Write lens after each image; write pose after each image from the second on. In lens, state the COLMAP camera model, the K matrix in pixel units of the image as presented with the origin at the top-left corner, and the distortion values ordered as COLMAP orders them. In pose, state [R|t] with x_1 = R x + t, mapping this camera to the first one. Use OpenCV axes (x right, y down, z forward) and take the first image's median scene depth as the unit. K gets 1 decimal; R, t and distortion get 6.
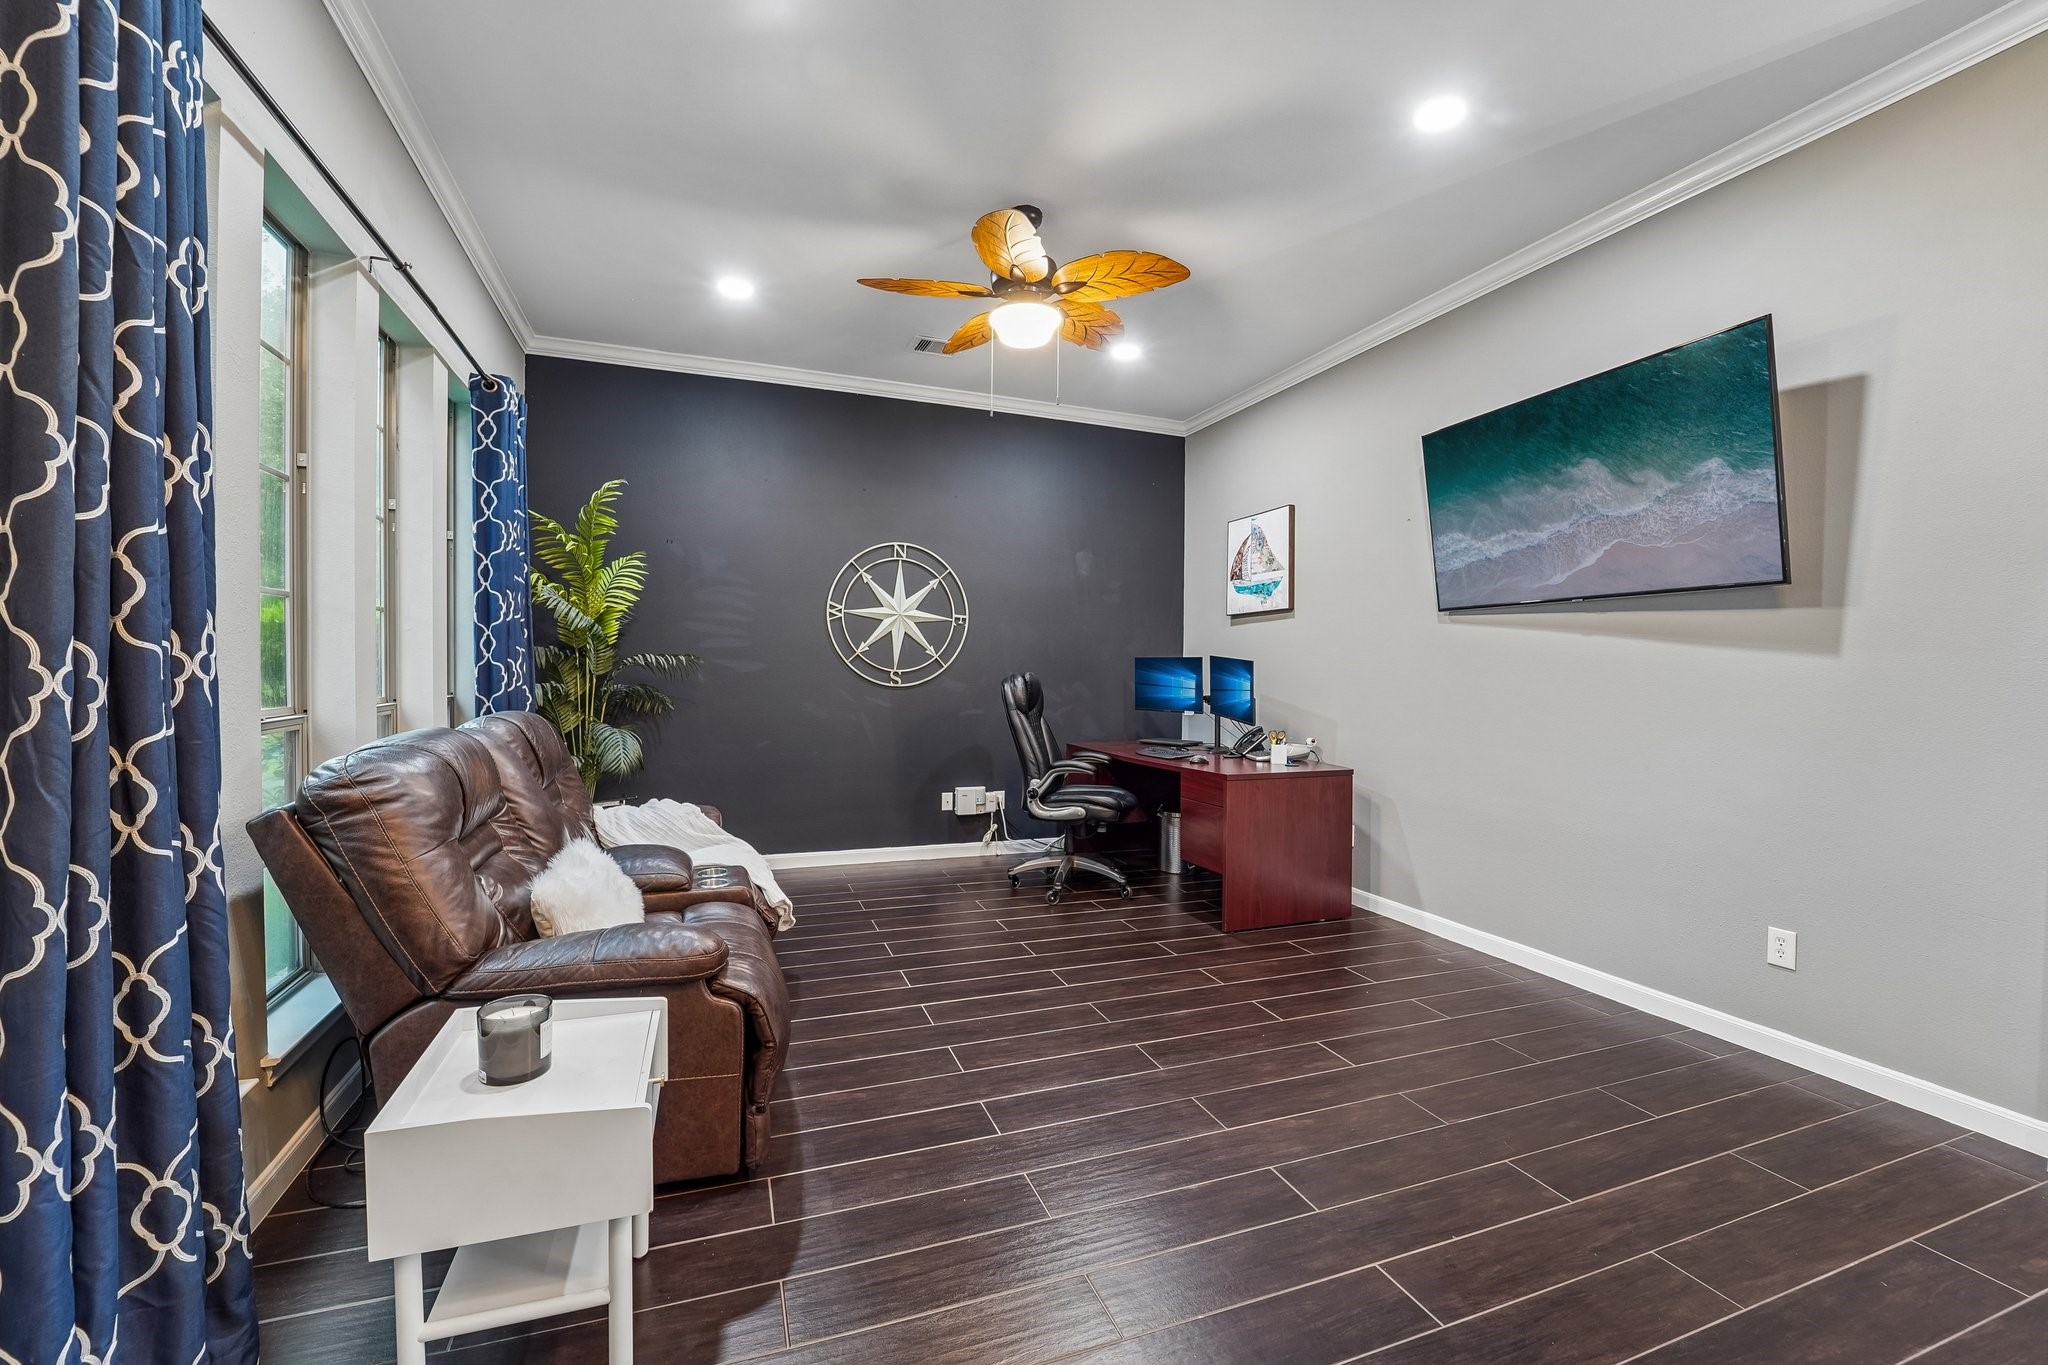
lens RADIAL K [[823.9, 0, 1025.4], [0, 823.9, 670.0], [0, 0, 1]] dist [-0.003483, -0.000200]
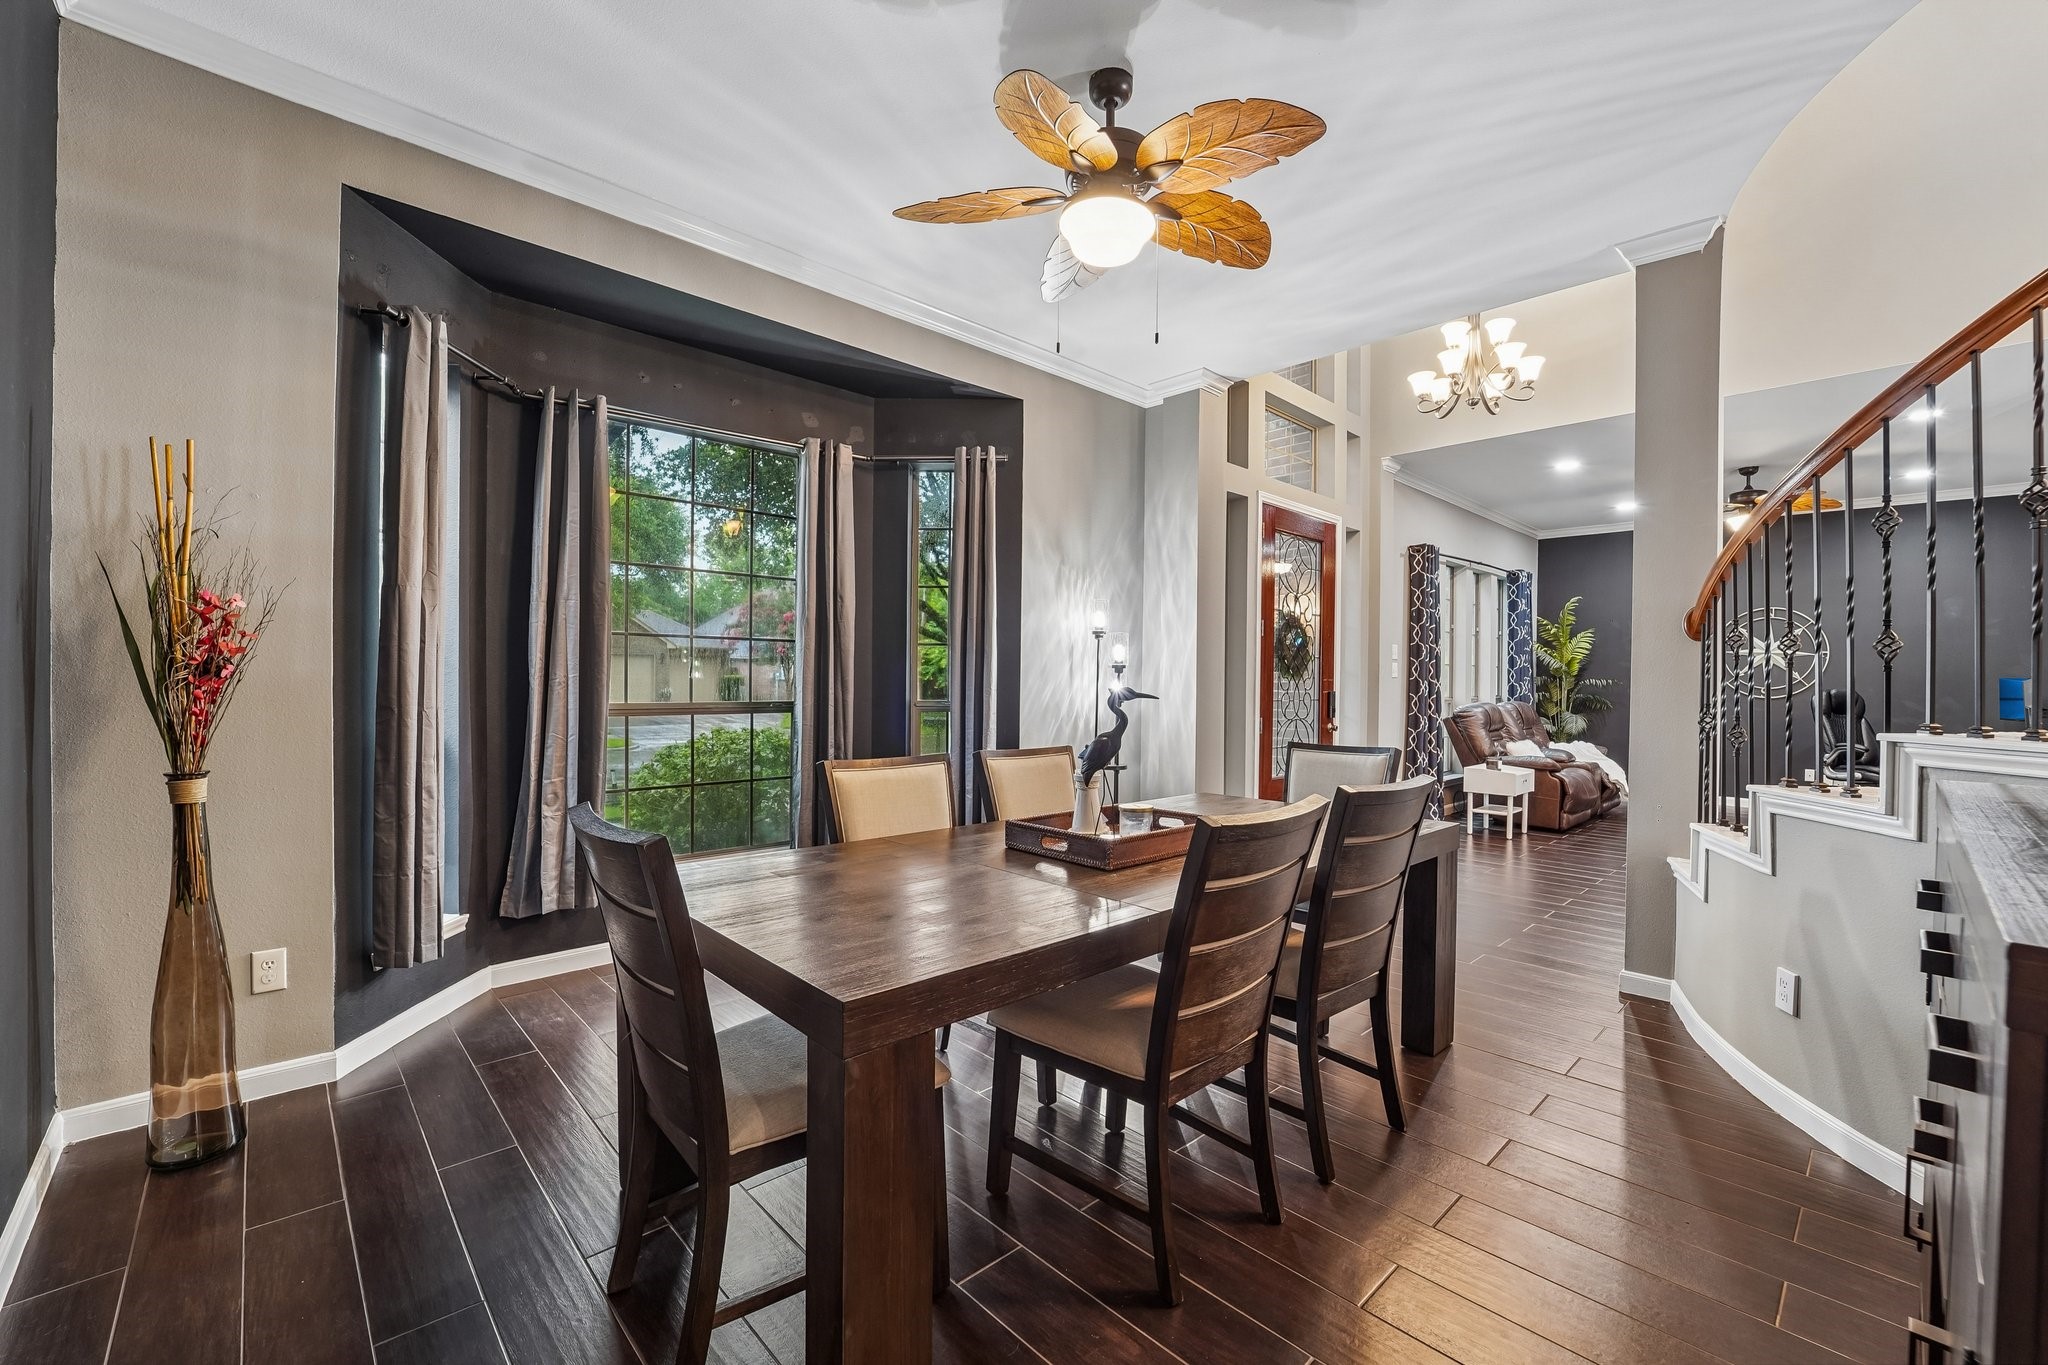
lens RADIAL K [[823.9, 0, 1028.4], [0, 823.9, 679.8], [0, 0, 1]] dist [-0.003483, -0.000200]
pose [[0.375959, -0.004914, -0.926623, 1.147653], [-0.010971, 0.999892, -0.009753, 0.020751], [0.926571, 0.013832, 0.375865, -1.352002]]
